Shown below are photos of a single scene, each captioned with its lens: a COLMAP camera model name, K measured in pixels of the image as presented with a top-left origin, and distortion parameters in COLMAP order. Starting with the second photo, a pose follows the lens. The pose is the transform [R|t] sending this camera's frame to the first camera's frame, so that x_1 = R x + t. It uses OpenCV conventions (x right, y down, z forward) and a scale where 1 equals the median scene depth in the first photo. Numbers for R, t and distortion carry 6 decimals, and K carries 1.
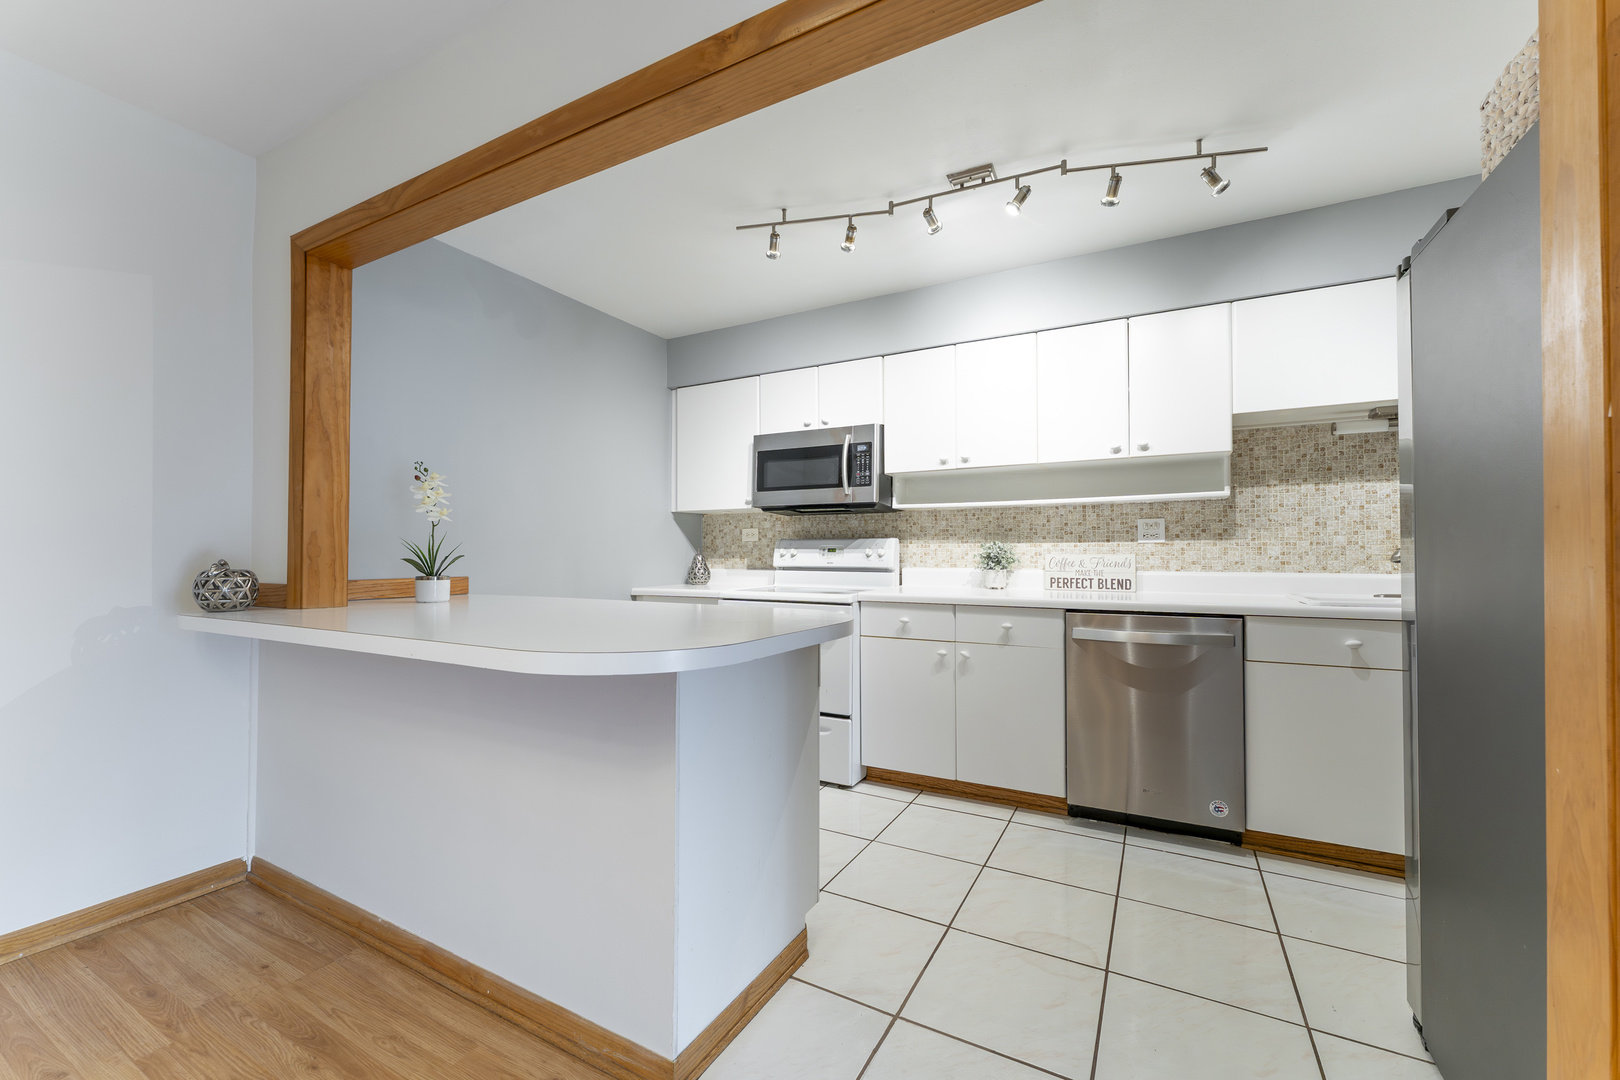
lens RADIAL K [[644.5, 0, 811.3], [0, 644.5, 532.1], [0, 0, 1]] dist [0.001109, -0.000053]
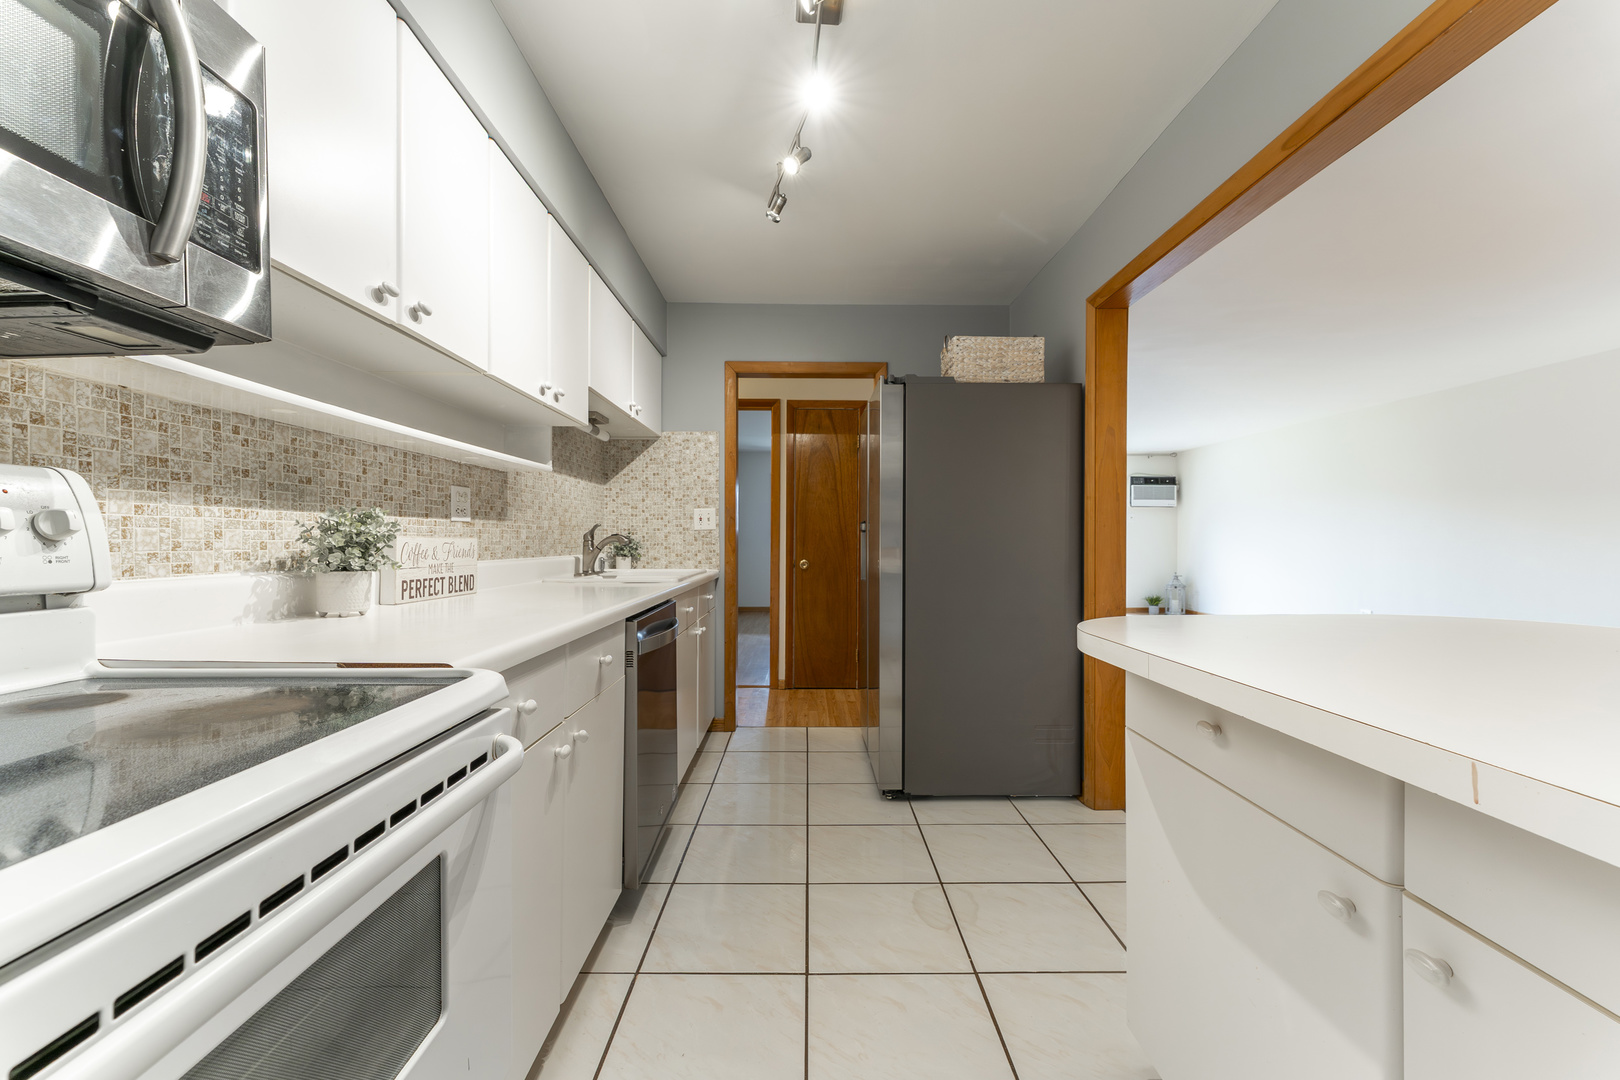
lens RADIAL K [[644.5, 0, 803.4], [0, 644.5, 540.6], [0, 0, 1]] dist [0.001109, -0.000053]
pose [[-0.483506, -0.002700, 0.875337, -0.254100], [-0.035218, 0.999246, -0.016371, 0.034757], [-0.874632, -0.038743, -0.483236, 0.980601]]
